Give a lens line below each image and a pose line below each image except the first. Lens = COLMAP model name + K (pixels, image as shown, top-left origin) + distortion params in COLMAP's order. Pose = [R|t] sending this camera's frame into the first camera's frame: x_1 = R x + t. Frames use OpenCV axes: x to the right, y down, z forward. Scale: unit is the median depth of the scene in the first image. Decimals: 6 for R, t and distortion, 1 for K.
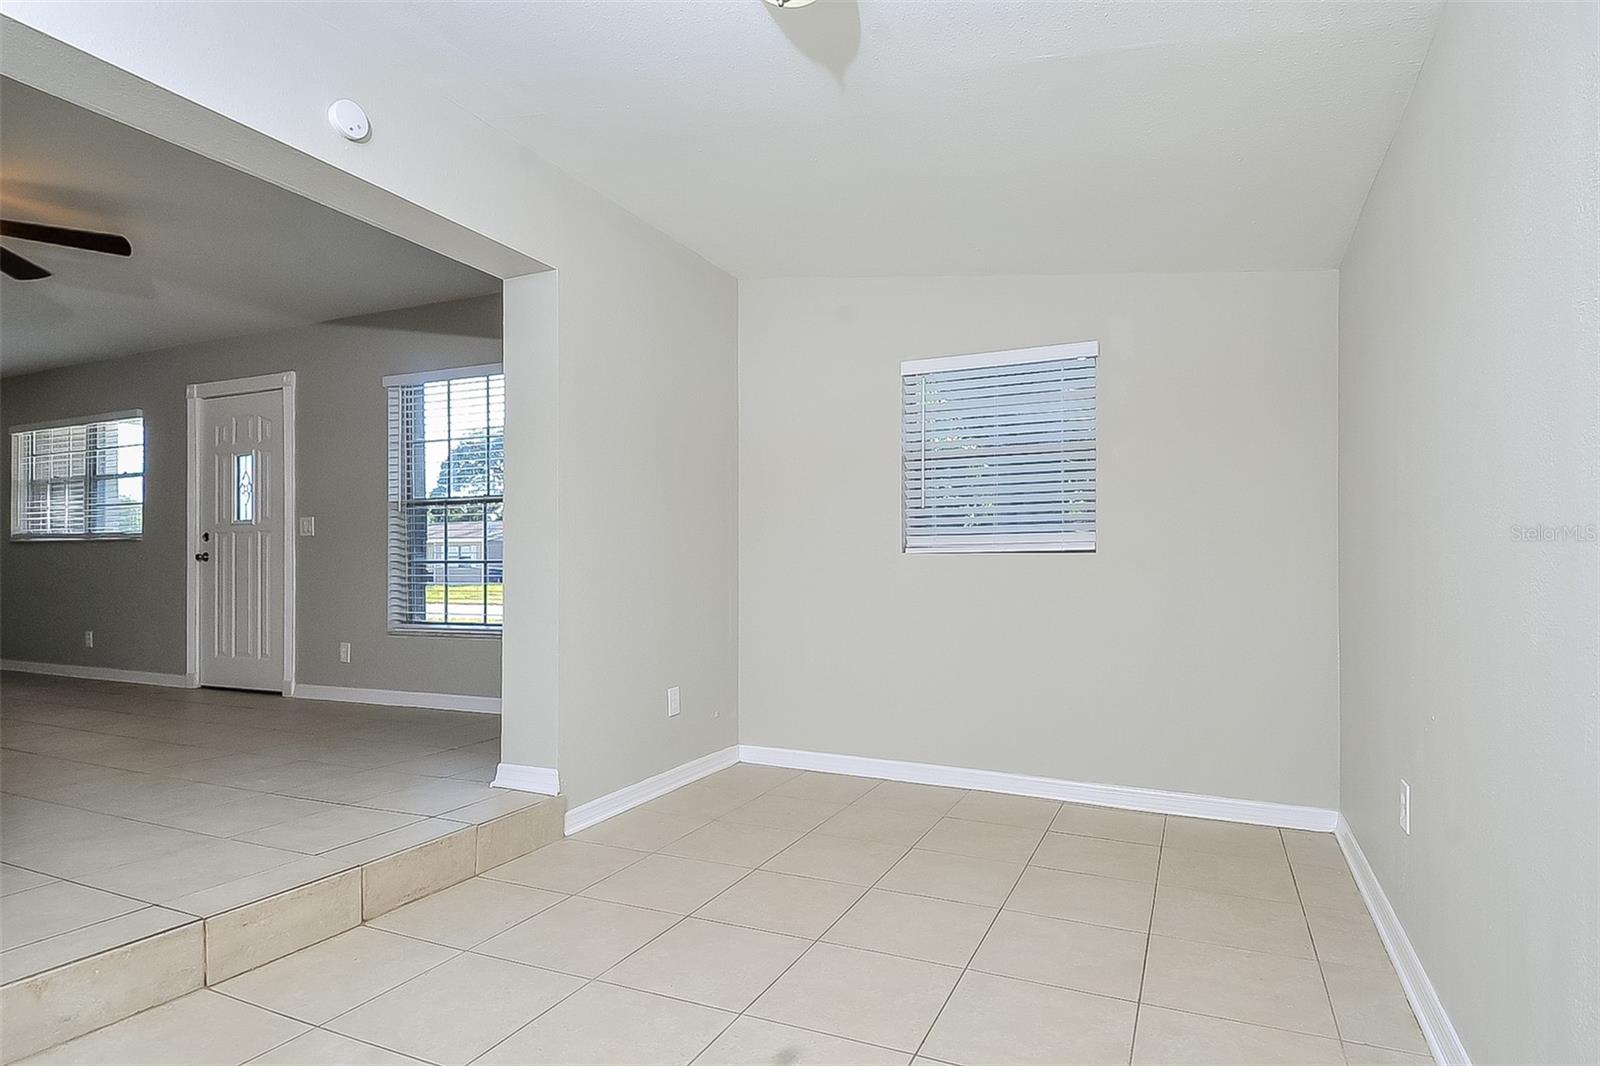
lens RADIAL K [[859.3, 0, 805.2], [0, 859.3, 560.0], [0, 0, 1]] dist [0.061039, 0.003892]
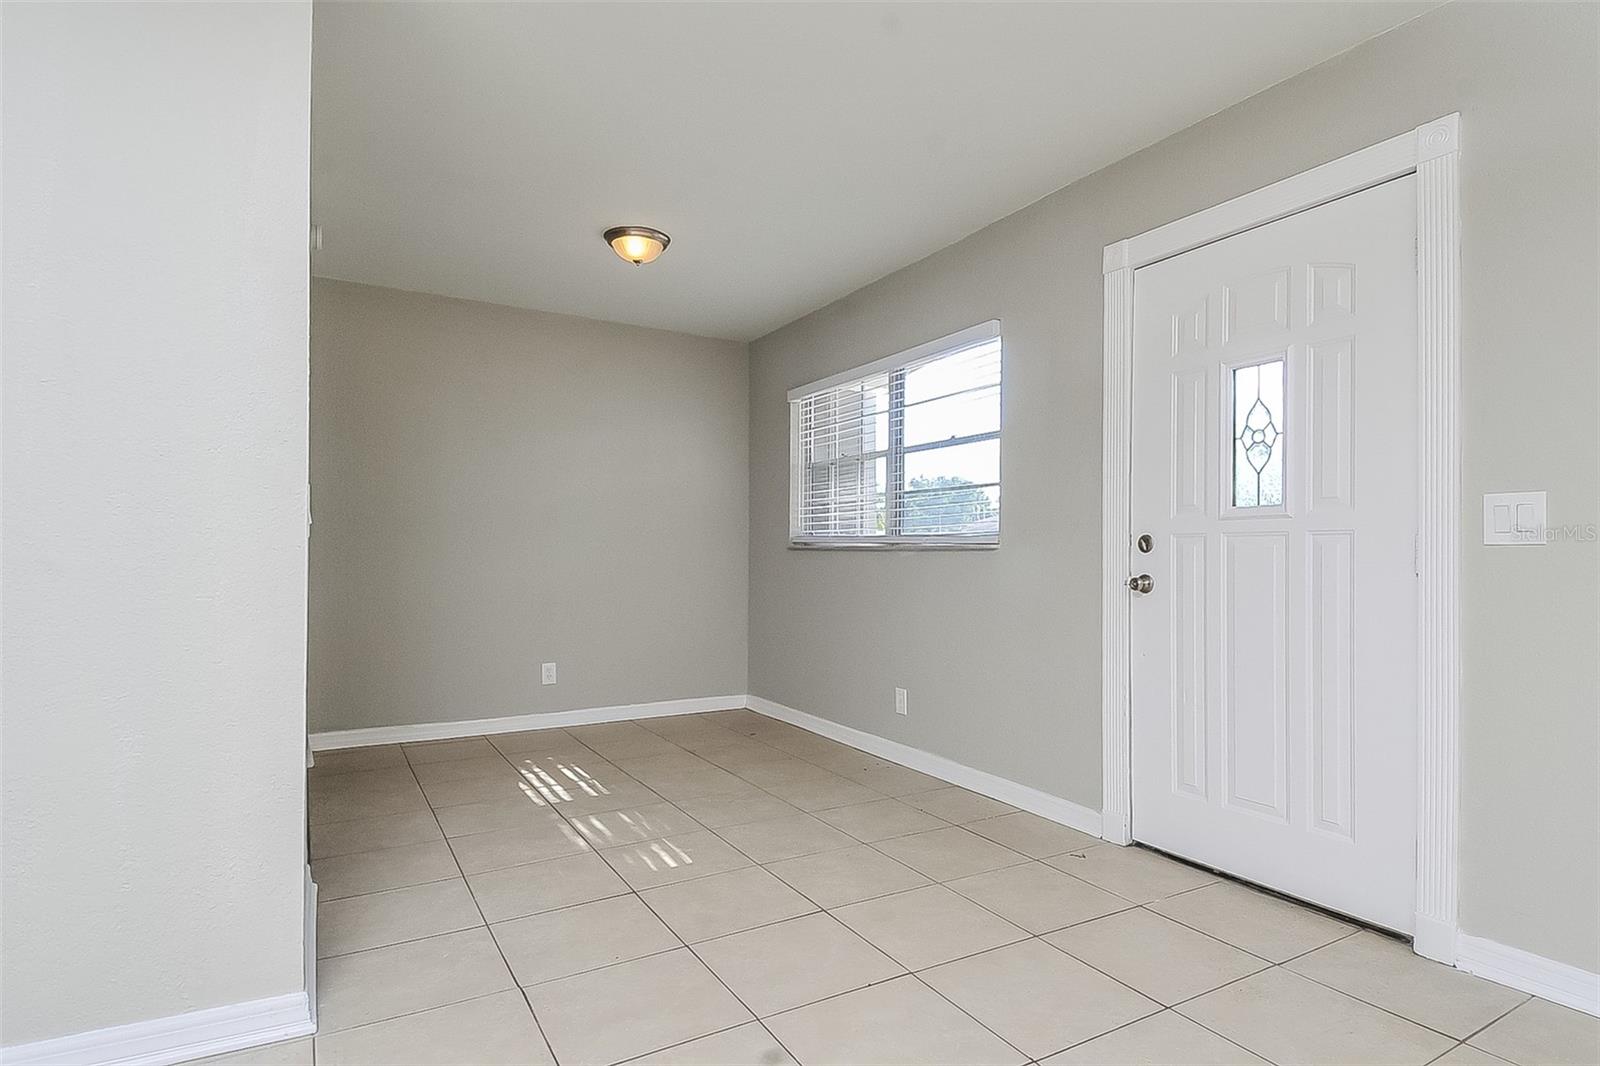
lens RADIAL K [[859.3, 0, 798.8], [0, 859.3, 540.7], [0, 0, 1]] dist [0.061039, 0.003892]
pose [[0.839354, -0.004409, -0.543567, -0.558471], [0.001398, 0.999981, -0.005953, -0.024390], [0.543583, 0.004237, 0.839344, 0.469338]]
